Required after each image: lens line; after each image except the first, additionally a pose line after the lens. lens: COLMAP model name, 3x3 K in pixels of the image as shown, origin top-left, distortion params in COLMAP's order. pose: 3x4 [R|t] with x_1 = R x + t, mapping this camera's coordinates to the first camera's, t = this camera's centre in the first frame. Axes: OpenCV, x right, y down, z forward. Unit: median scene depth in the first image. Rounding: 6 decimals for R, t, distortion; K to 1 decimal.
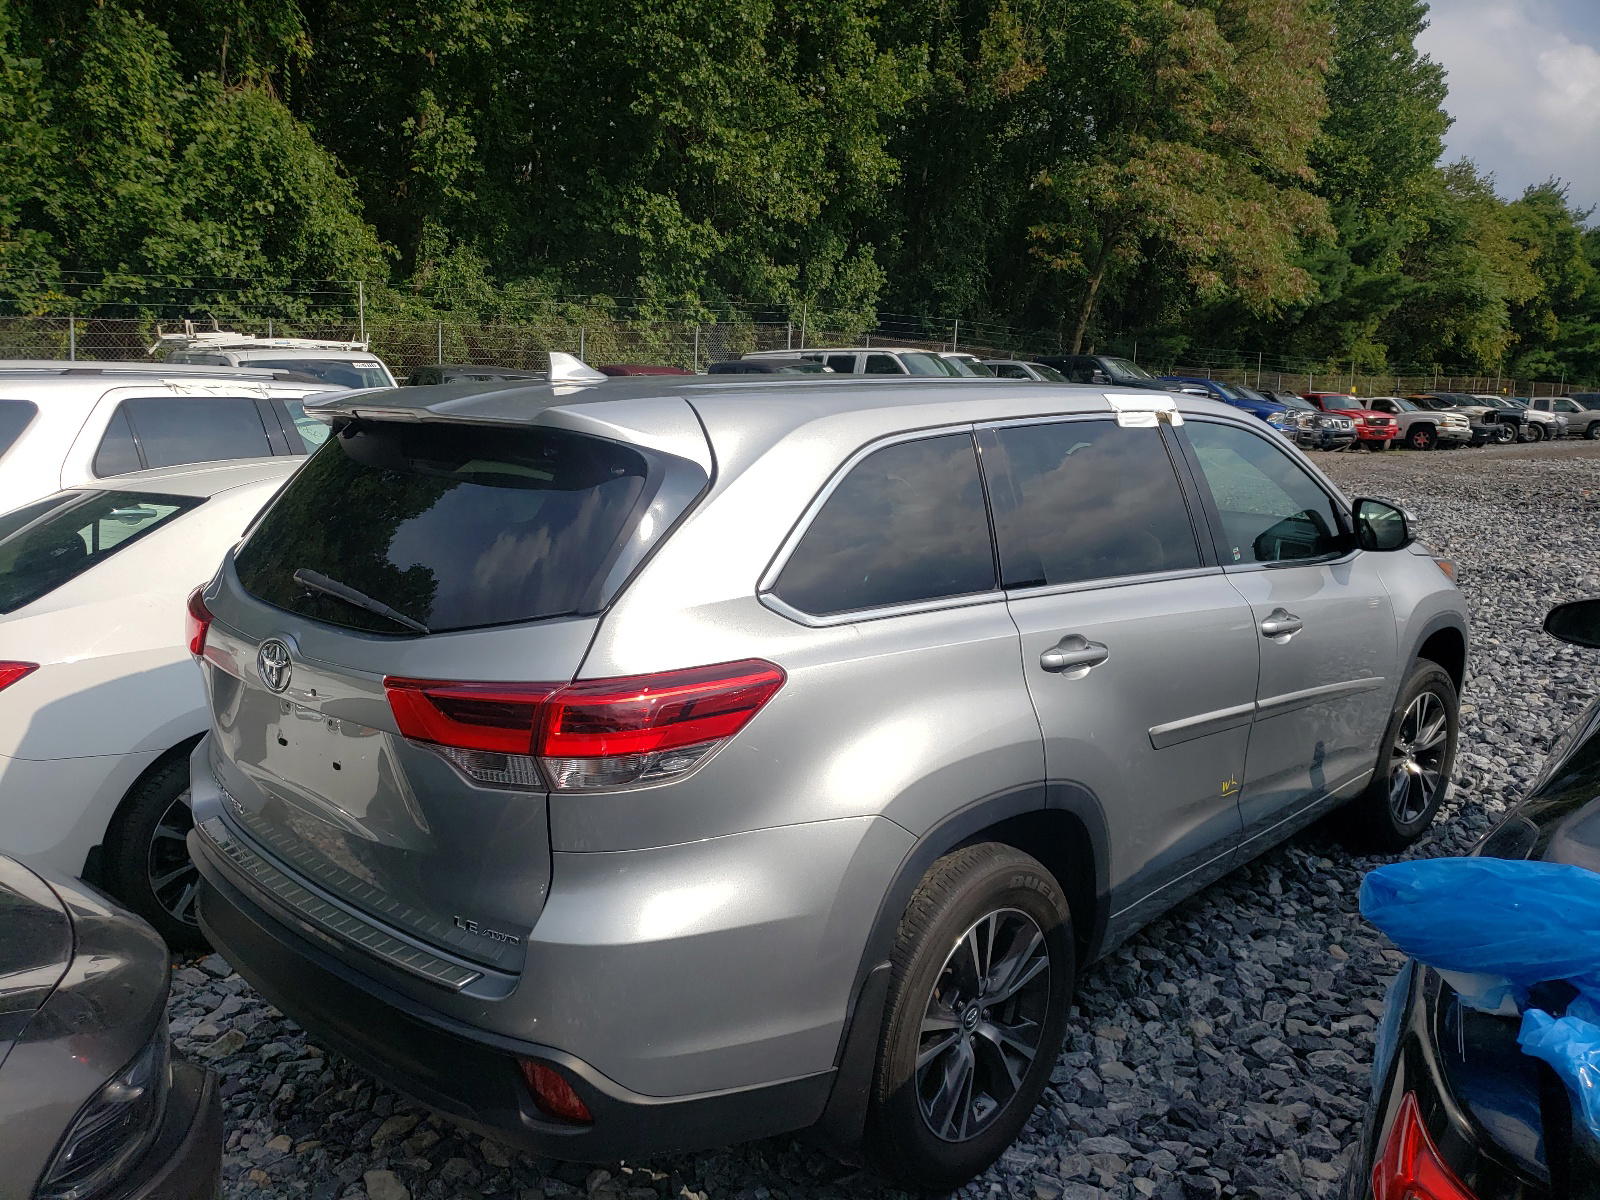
lens RADIAL K [[1291.6, 0, 800.0], [0, 1291.6, 600.0], [0, 0, 1]] dist [0.006384, 0.010178]
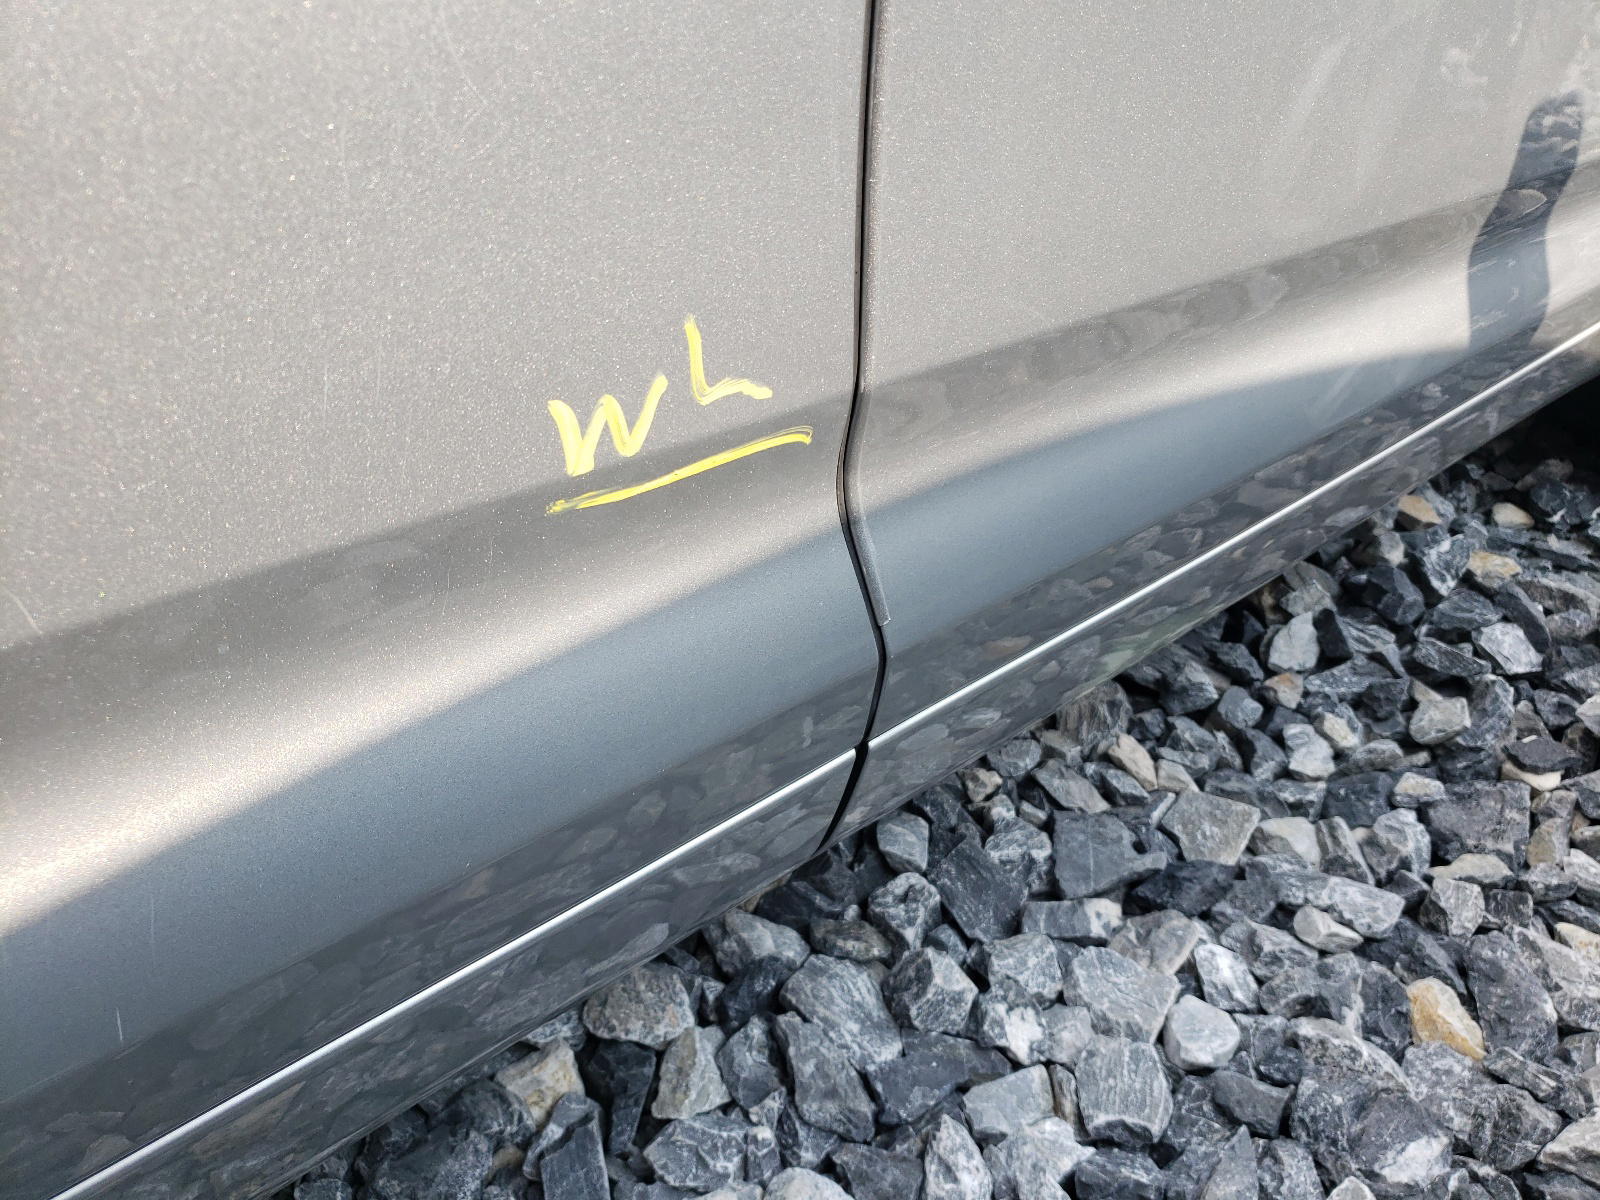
lens RADIAL K [[1291.6, 0, 800.0], [0, 1291.6, 600.0], [0, 0, 1]] dist [0.006384, 0.010178]
pose [[0.989605, 0.034686, -0.139569, 0.297131], [0.025145, 0.913798, 0.405391, 0.089343], [0.141599, -0.404686, 0.903426, 0.721694]]
